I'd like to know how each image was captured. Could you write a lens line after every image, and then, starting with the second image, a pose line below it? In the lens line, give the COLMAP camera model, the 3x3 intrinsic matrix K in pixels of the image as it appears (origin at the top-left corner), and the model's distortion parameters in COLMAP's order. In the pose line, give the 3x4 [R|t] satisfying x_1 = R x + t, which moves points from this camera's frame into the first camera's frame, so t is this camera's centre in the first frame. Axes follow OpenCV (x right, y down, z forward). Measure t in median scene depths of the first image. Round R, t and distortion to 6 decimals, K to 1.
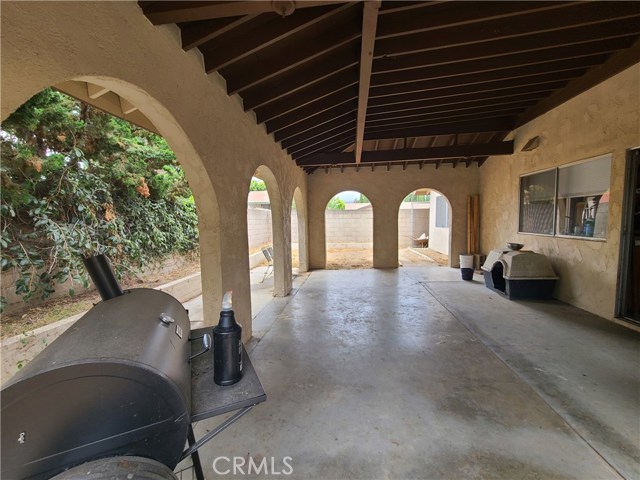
lens RADIAL K [[258.5, 0, 320.0], [0, 258.5, 240.0], [0, 0, 1]] dist [0.000780, 0.000073]
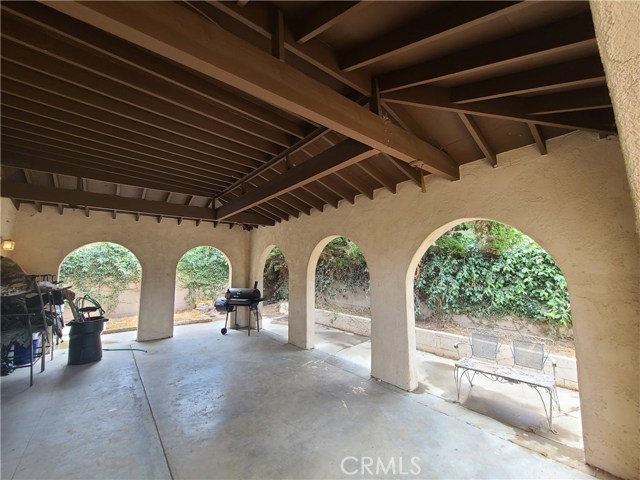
lens RADIAL K [[258.5, 0, 320.0], [0, 258.5, 240.0], [0, 0, 1]] dist [0.000780, 0.000073]
pose [[-0.699316, -0.047123, -0.713258, 0.756961], [-0.039457, 0.998848, -0.027306, -0.241566], [0.713723, 0.009047, -0.700370, 1.926070]]
